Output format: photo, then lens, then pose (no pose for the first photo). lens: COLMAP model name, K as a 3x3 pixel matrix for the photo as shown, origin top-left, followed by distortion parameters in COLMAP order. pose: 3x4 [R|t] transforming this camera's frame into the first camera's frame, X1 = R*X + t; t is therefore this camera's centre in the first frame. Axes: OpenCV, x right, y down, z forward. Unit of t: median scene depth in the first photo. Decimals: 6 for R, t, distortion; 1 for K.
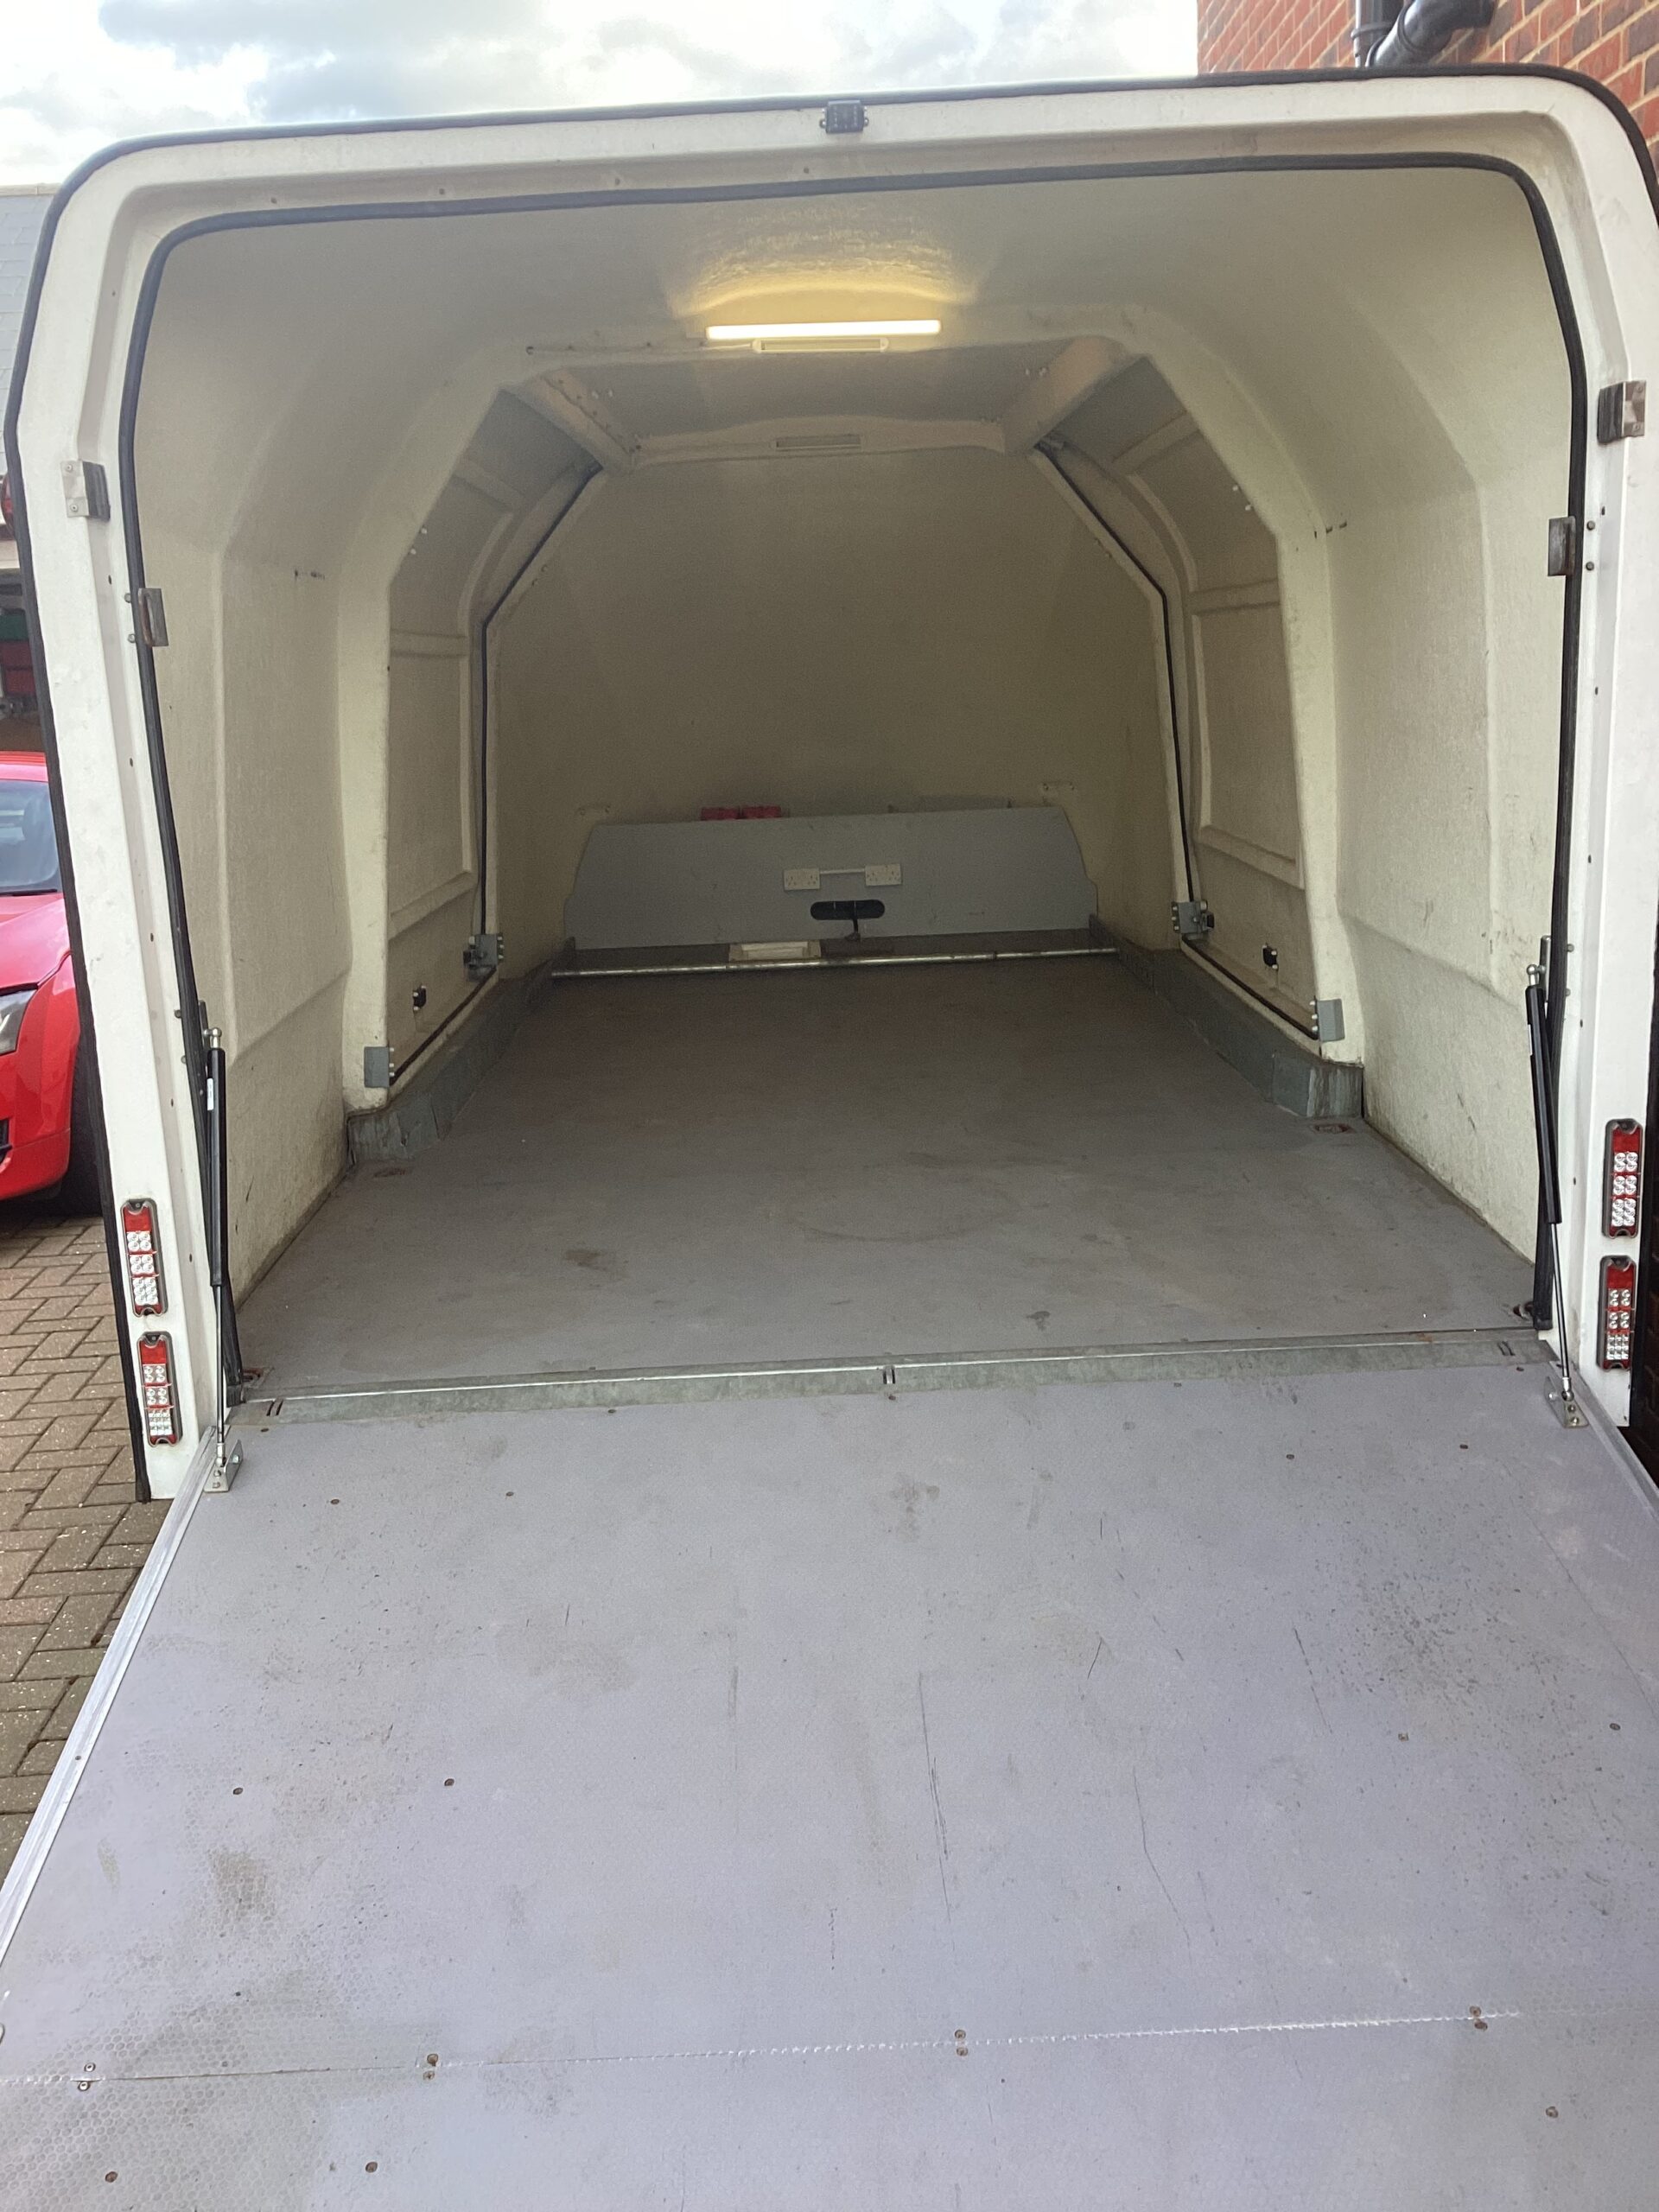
lens RADIAL K [[2062.8, 0, 820.6], [0, 2062.8, 1117.6], [0, 0, 1]] dist [0.057043, 0.000000]
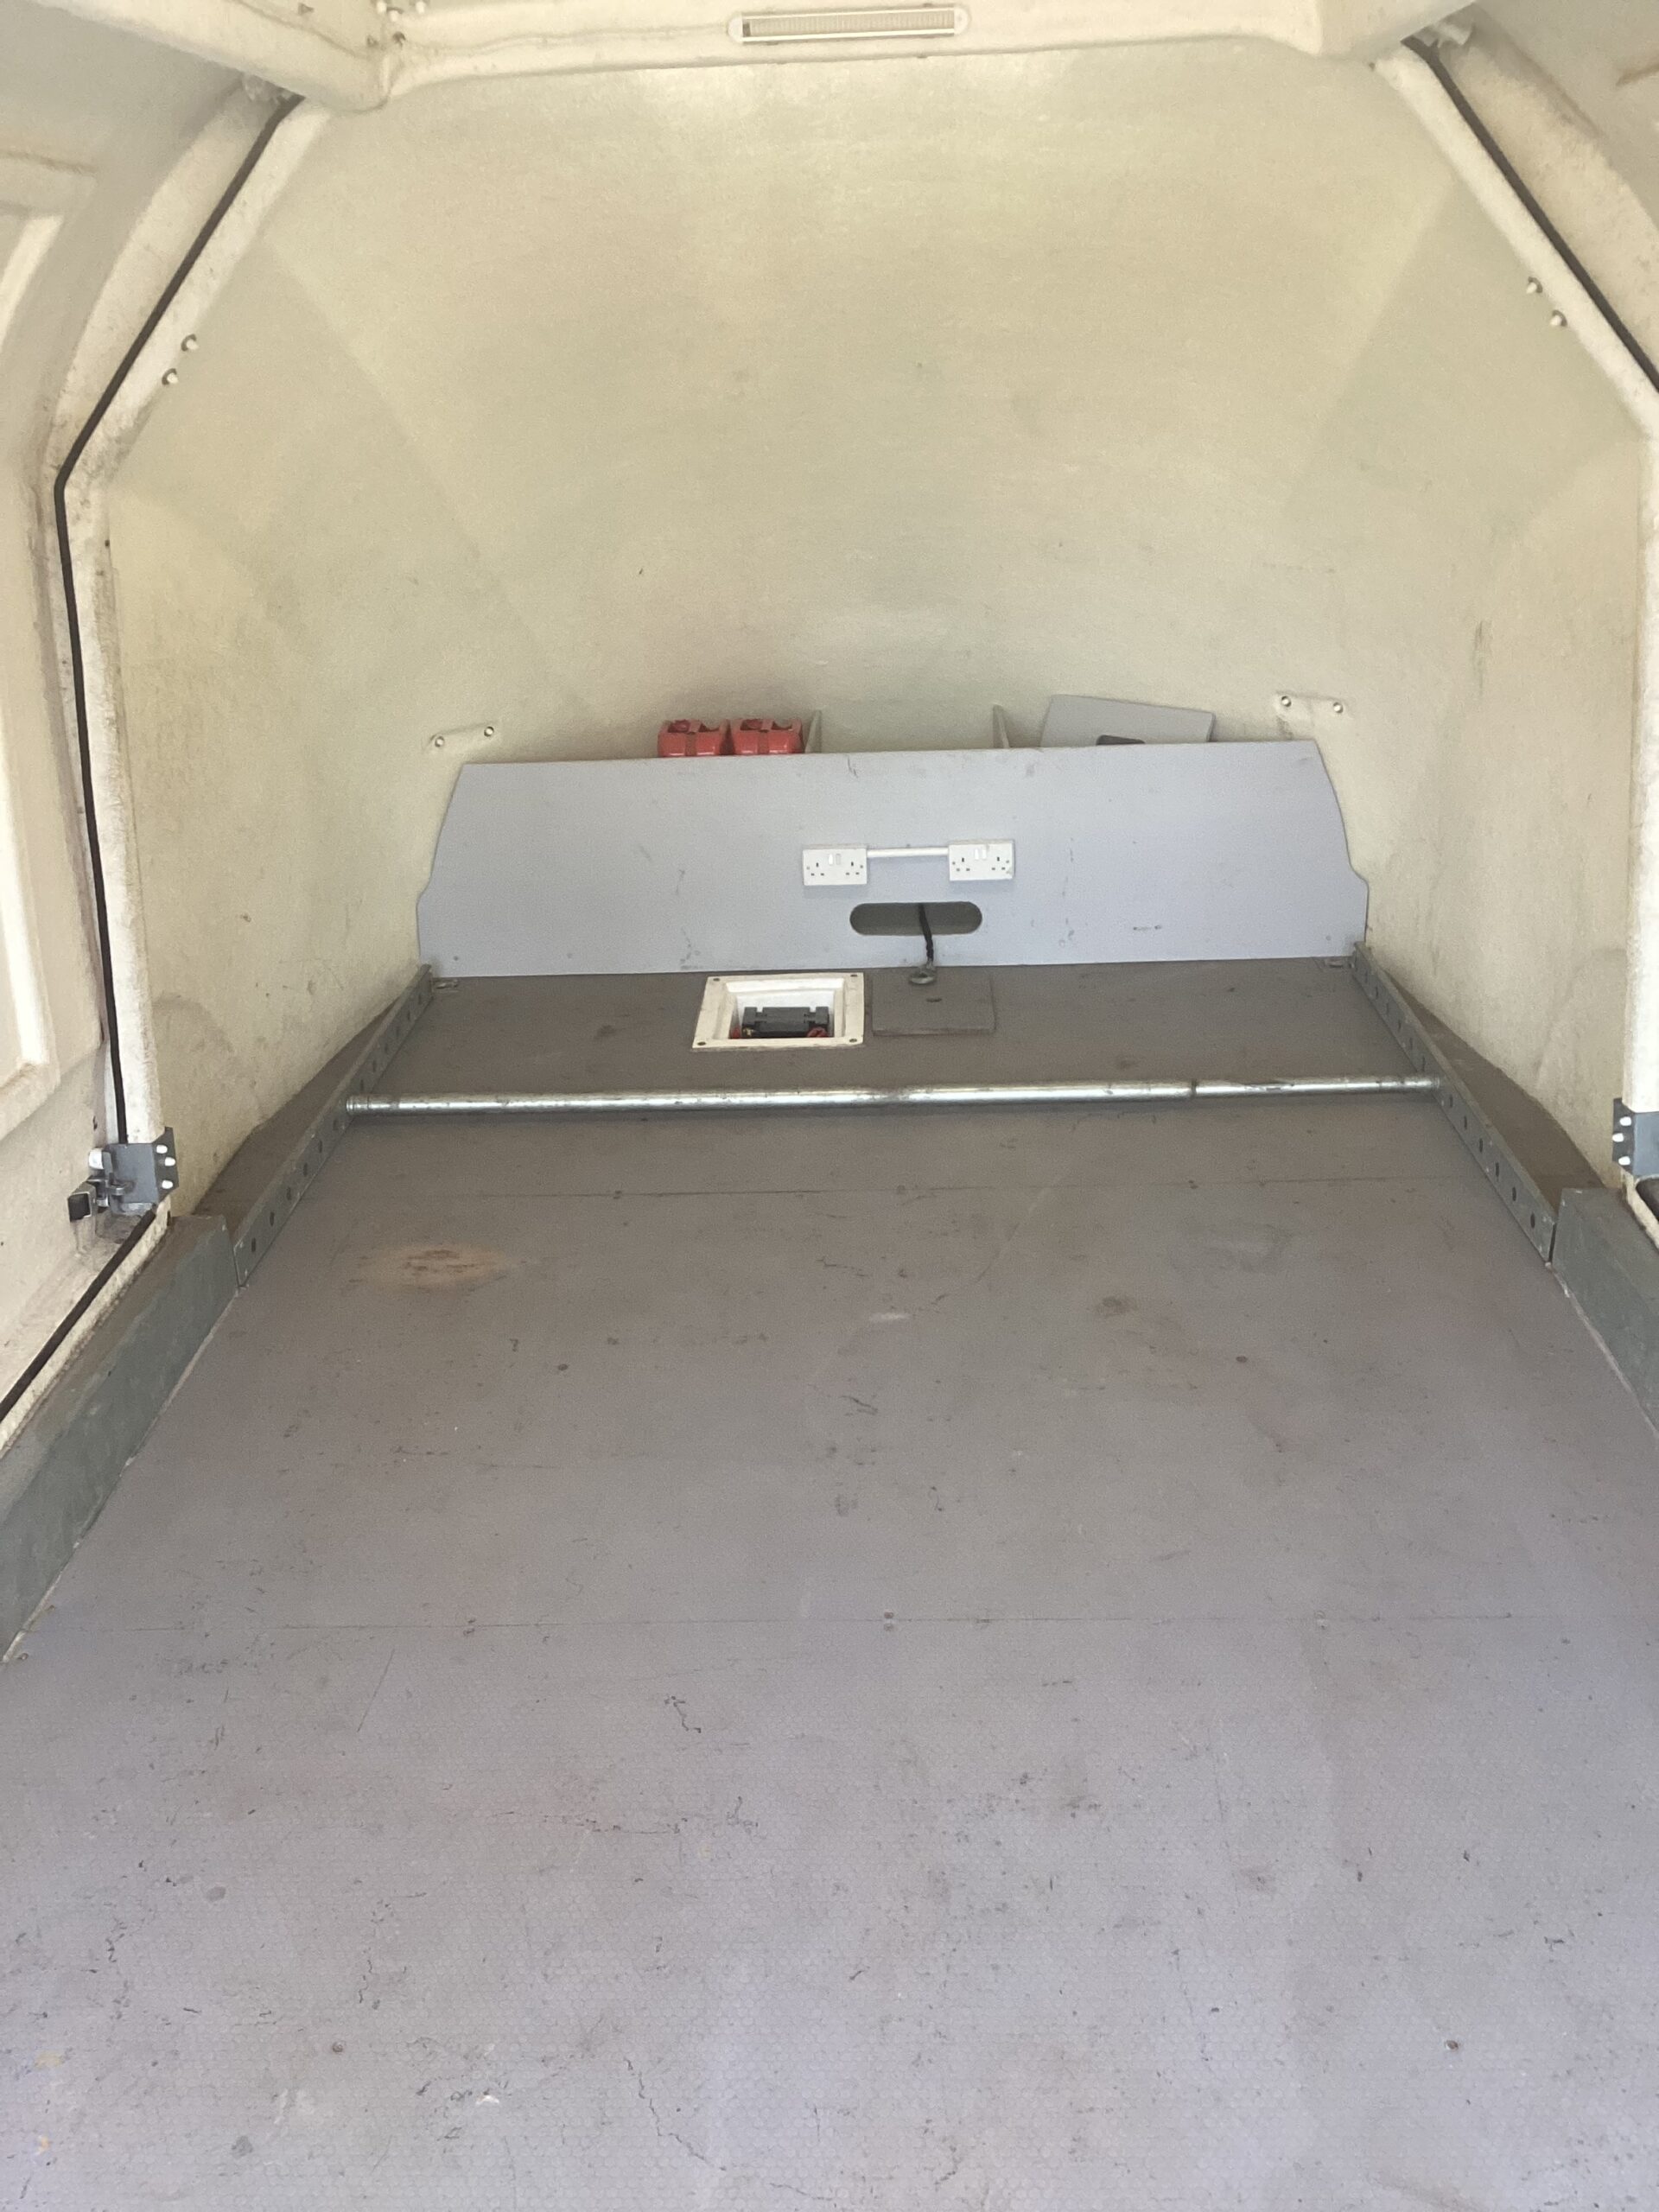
lens RADIAL K [[2062.8, 0, 841.4], [0, 2062.8, 1090.6], [0, 0, 1]] dist [0.057043, 0.000000]
pose [[0.999199, 0.019955, -0.034681, 0.013150], [-0.014096, 0.986749, 0.161639, -0.146521], [0.037447, -0.161021, 0.986240, 0.443393]]
